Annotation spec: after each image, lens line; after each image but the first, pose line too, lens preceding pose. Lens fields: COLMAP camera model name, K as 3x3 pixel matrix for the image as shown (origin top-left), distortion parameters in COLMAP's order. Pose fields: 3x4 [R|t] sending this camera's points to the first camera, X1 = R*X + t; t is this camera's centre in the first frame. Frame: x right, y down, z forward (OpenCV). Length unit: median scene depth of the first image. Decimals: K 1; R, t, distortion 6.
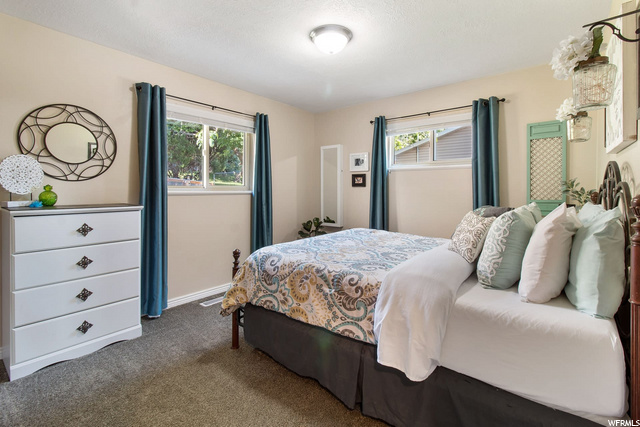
lens RADIAL K [[301.2, 0, 323.1], [0, 301.2, 201.0], [0, 0, 1]] dist [0.000188, -0.000083]
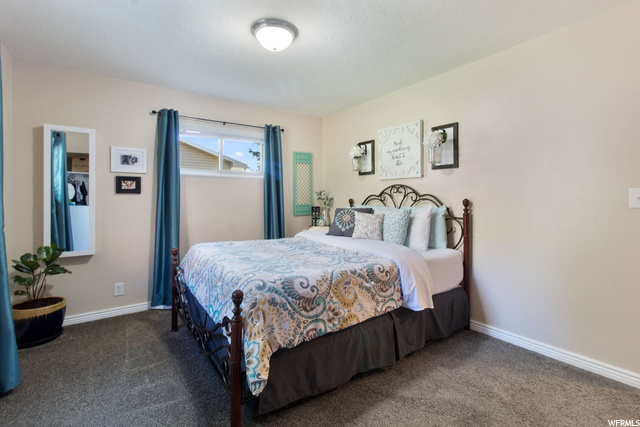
lens RADIAL K [[301.2, 0, 323.1], [0, 301.2, 201.0], [0, 0, 1]] dist [0.000188, -0.000083]
pose [[0.260792, -0.013901, 0.965295, -0.999809], [0.036801, 0.999313, 0.004448, -0.031533], [-0.964693, 0.034363, 0.261125, 0.748466]]
